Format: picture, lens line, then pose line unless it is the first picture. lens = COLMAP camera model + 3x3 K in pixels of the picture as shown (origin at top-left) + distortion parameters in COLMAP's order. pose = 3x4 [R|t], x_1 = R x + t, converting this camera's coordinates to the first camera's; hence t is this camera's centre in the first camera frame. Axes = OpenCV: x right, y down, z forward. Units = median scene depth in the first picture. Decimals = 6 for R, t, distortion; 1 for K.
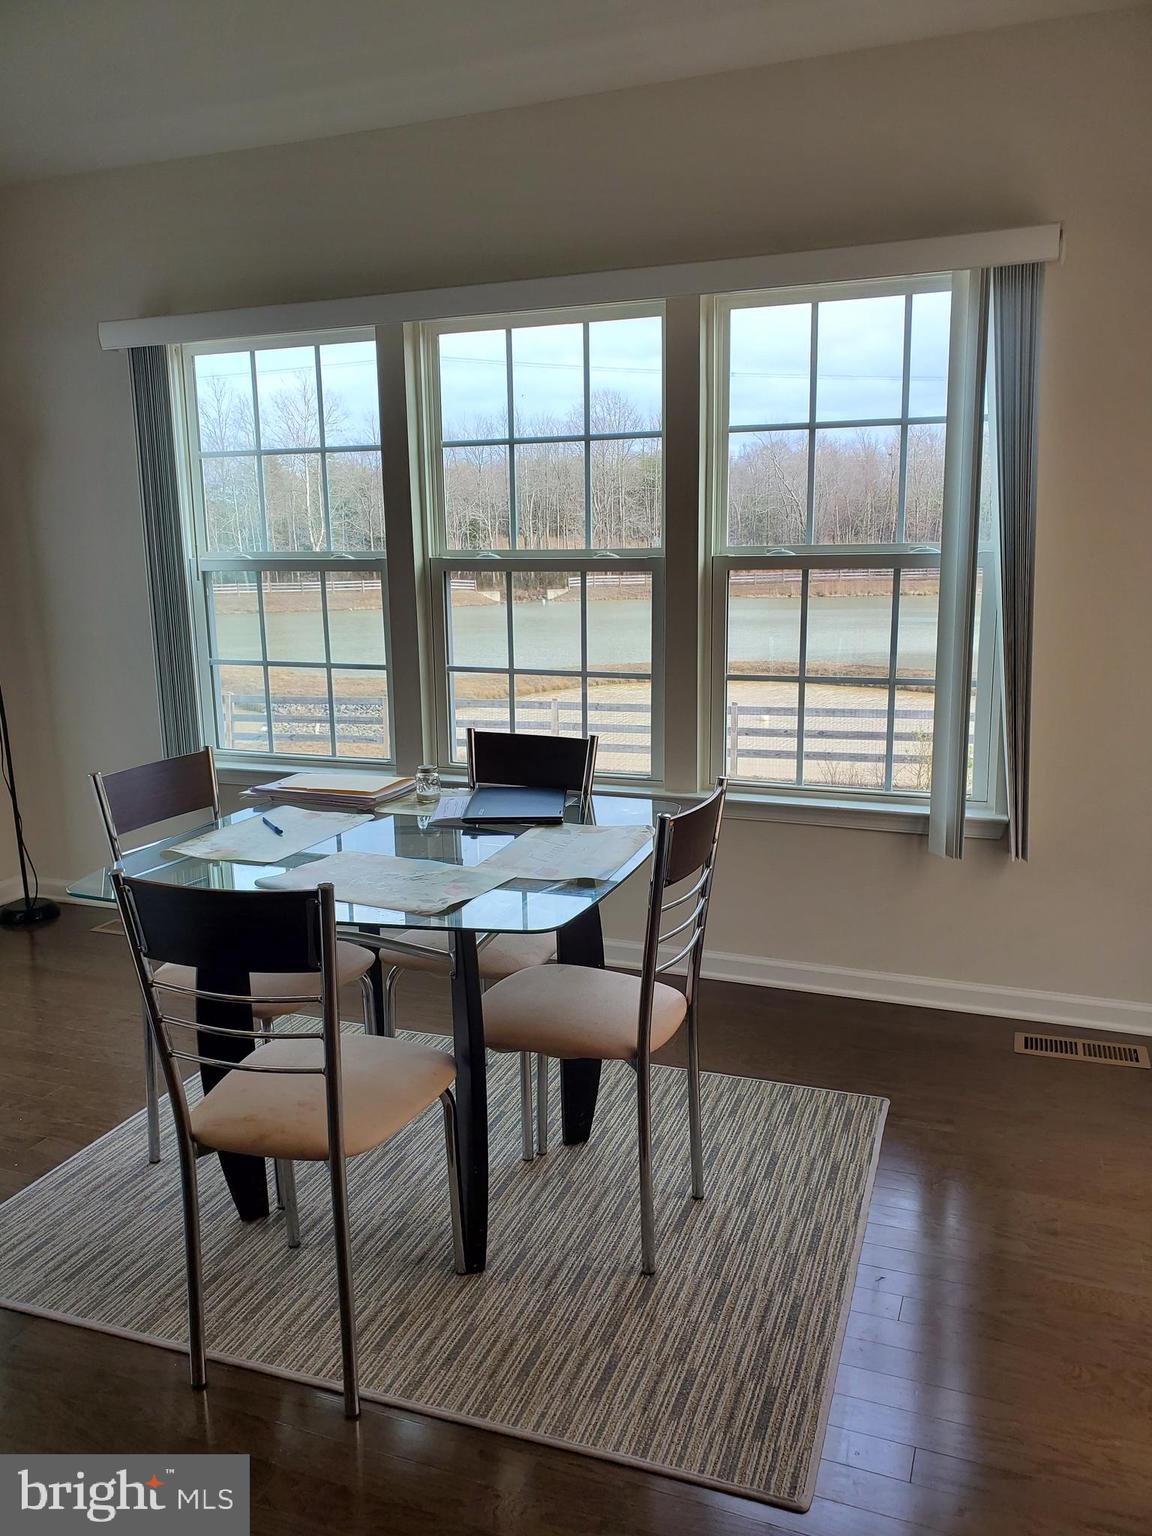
lens RADIAL K [[1174.8, 0, 579.7], [0, 1174.8, 767.4], [0, 0, 1]] dist [0.000522, 0.015925]
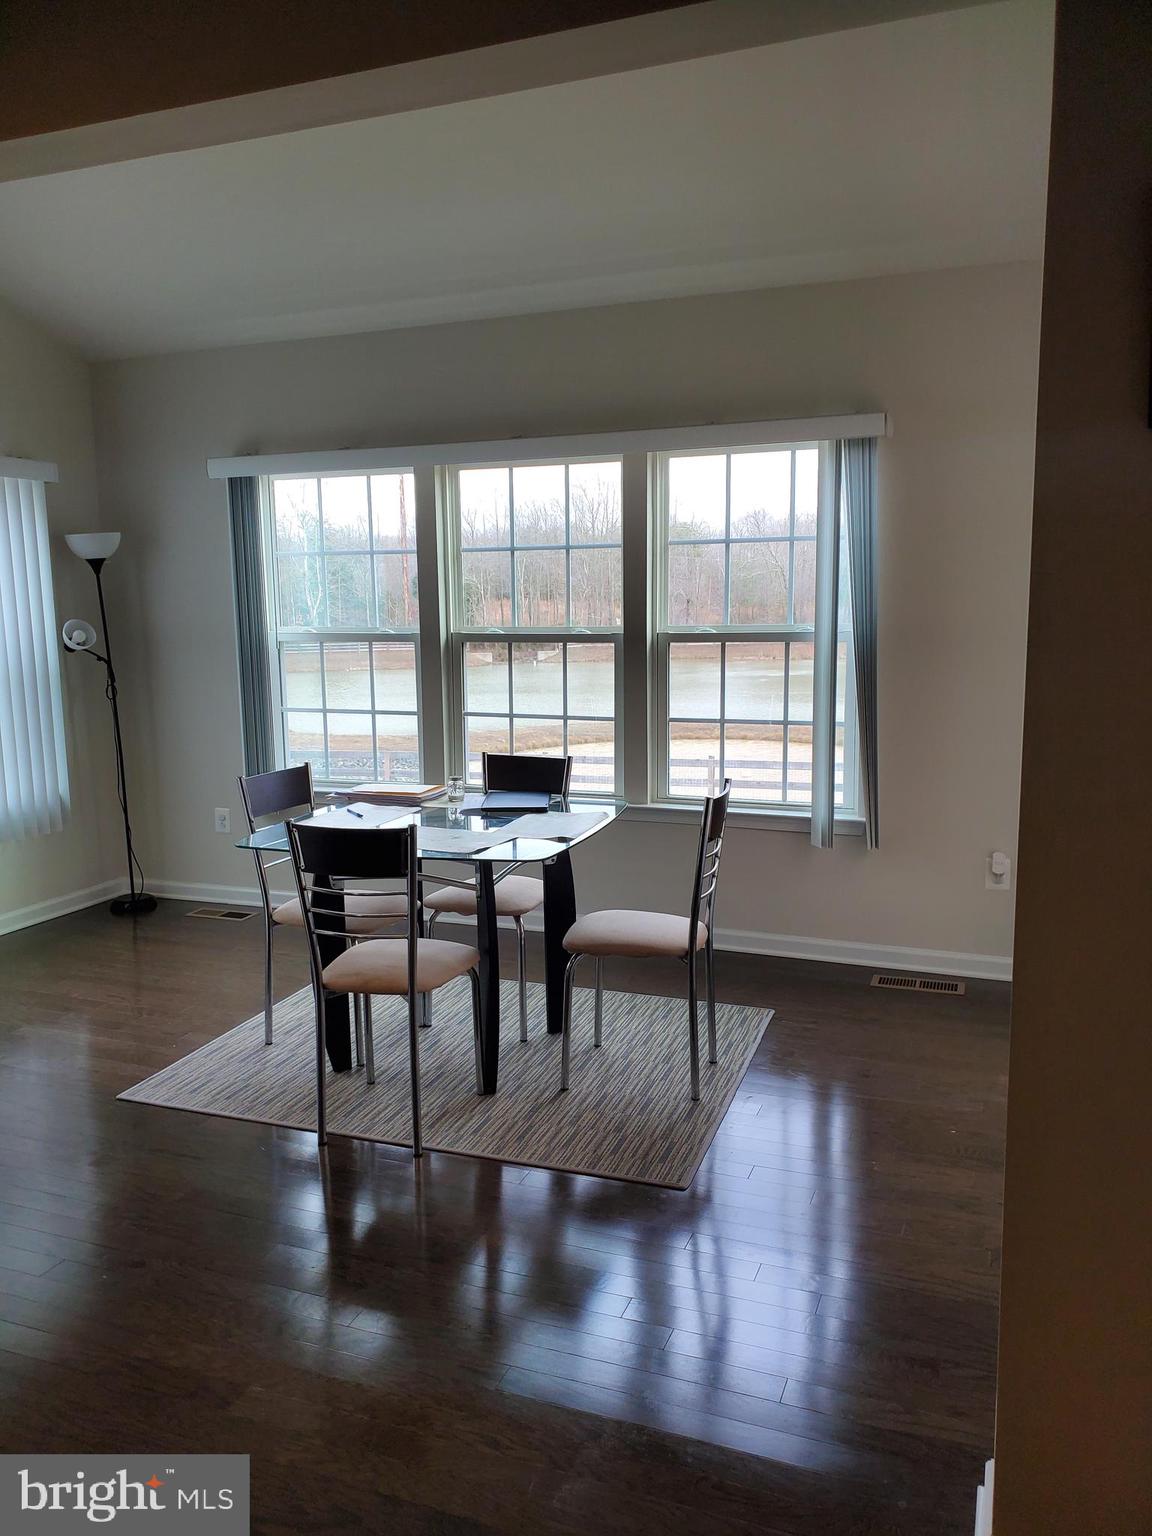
lens RADIAL K [[1174.8, 0, 579.2], [0, 1174.8, 762.6], [0, 0, 1]] dist [0.000522, 0.015925]
pose [[0.999966, 0.002194, 0.007995, 0.011066], [-0.001742, 0.998426, -0.056055, 0.054846], [-0.008105, 0.056040, 0.998396, -0.402577]]
